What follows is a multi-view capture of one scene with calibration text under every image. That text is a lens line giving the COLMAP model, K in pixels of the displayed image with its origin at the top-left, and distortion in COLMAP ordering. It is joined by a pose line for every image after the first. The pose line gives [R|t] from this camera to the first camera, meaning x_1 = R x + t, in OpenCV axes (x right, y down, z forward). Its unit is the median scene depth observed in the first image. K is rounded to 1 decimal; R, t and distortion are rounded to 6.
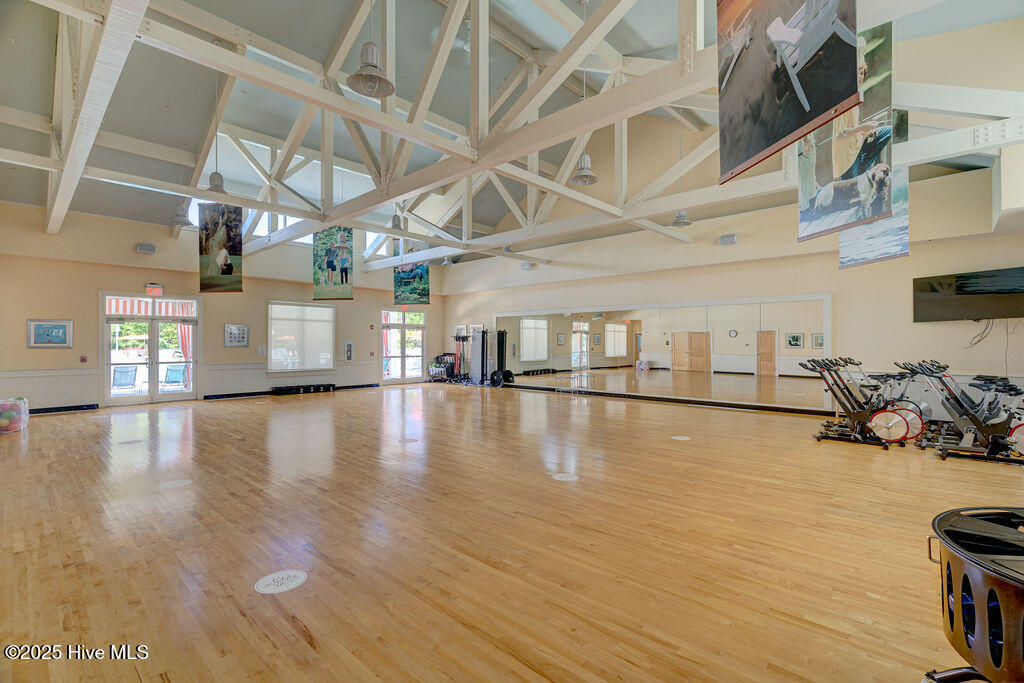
lens RADIAL K [[456.7, 0, 514.4], [0, 456.7, 340.4], [0, 0, 1]] dist [-0.002752, -0.000067]
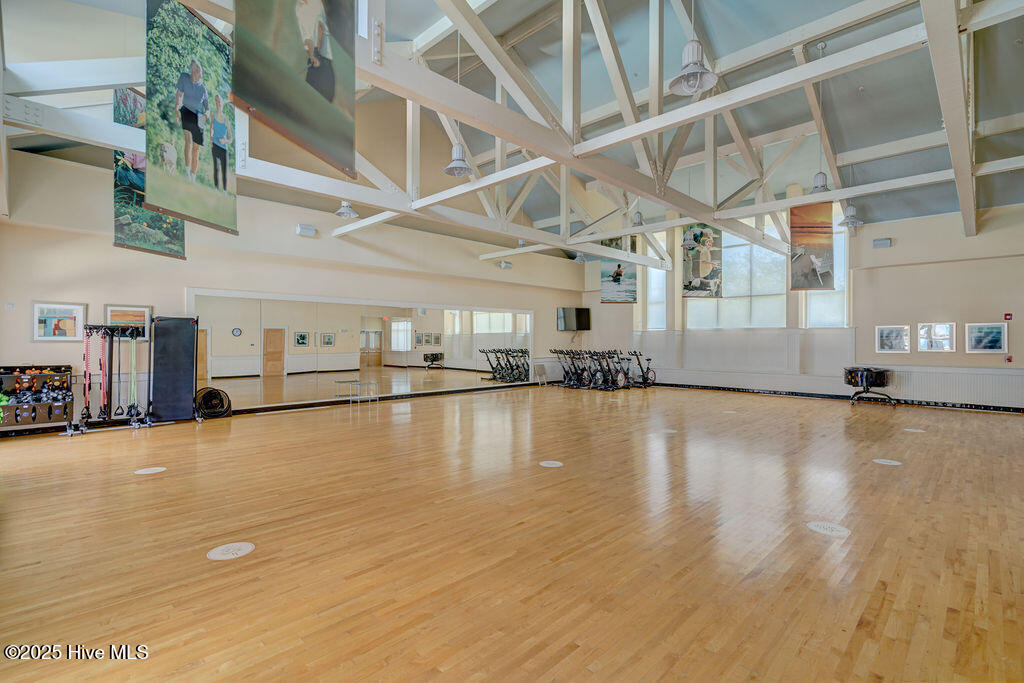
lens RADIAL K [[494.3, 0, 514.2], [0, 494.3, 339.4], [0, 0, 1]] dist [0.001625, -0.000039]
pose [[0.017212, 0.004553, 0.999841, -0.783038], [-0.002106, 0.999988, -0.004517, 0.005700], [-0.999850, -0.002028, 0.017221, 0.737714]]
